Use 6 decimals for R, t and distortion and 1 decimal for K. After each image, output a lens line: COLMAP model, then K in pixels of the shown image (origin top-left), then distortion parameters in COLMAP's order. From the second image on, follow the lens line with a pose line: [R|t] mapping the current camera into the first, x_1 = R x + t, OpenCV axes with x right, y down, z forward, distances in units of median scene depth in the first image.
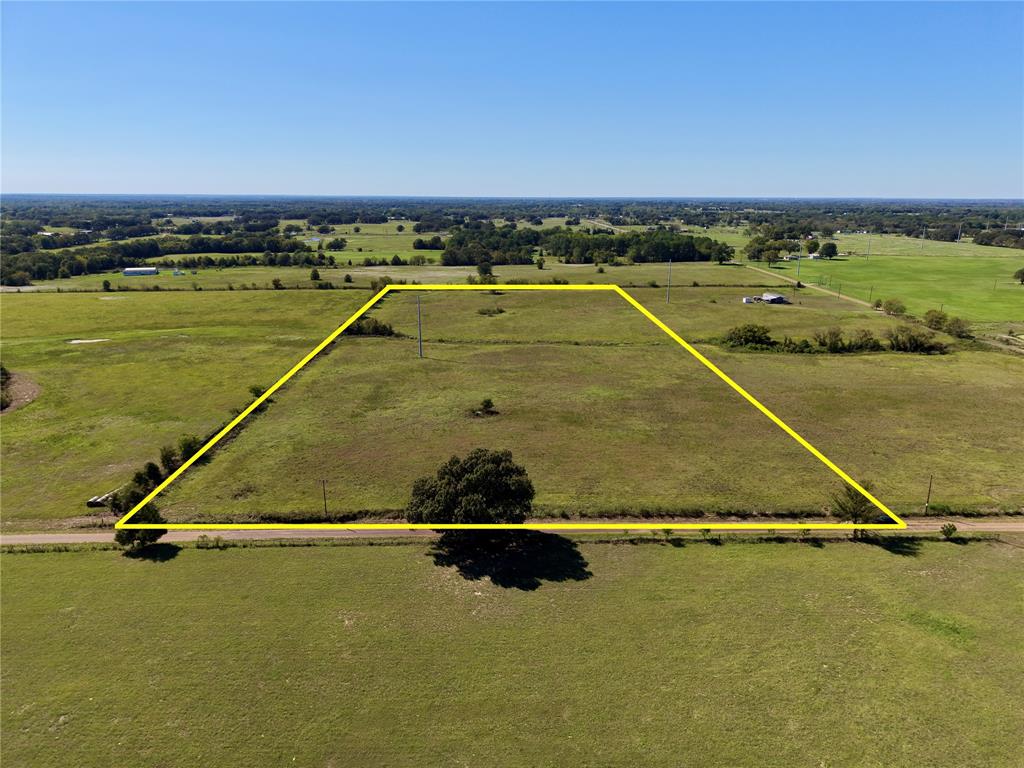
lens RADIAL K [[680.1, 0, 513.2], [0, 680.1, 392.9], [0, 0, 1]] dist [0.033342, -0.031491]
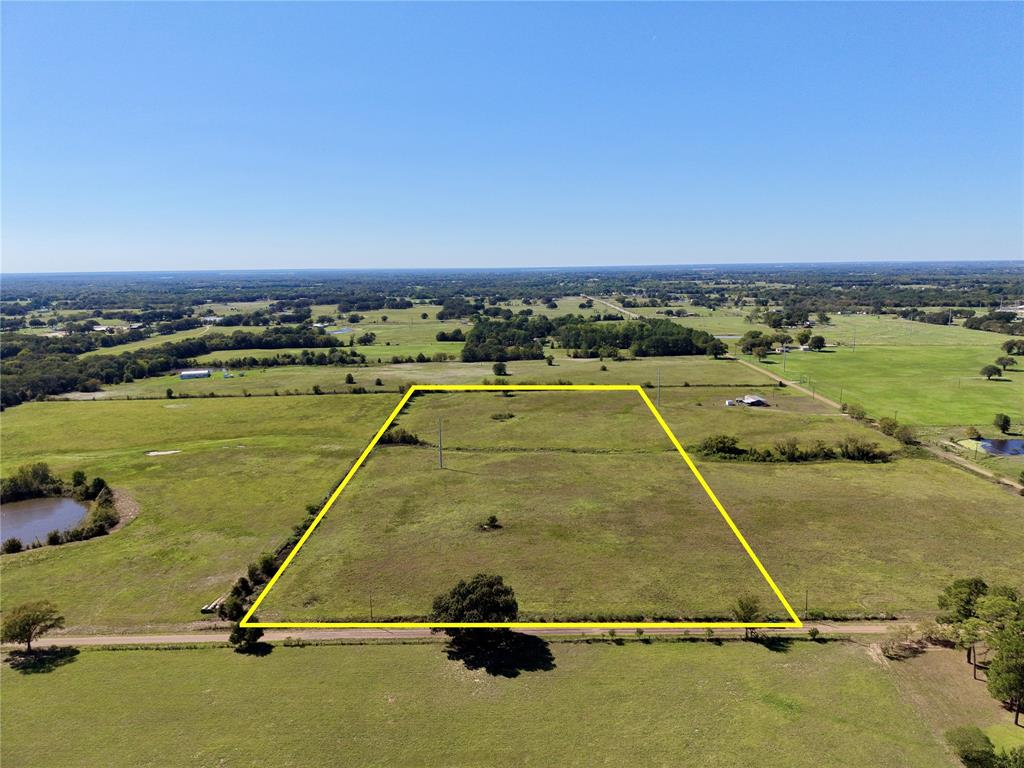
lens RADIAL K [[680.1, 0, 513.9], [0, 680.1, 383.6], [0, 0, 1]] dist [0.033342, -0.031491]
pose [[0.999472, -0.011598, -0.030354, 0.035018], [0.008163, 0.993796, -0.110917, -0.077826], [0.031452, 0.110611, 0.993366, -0.234080]]
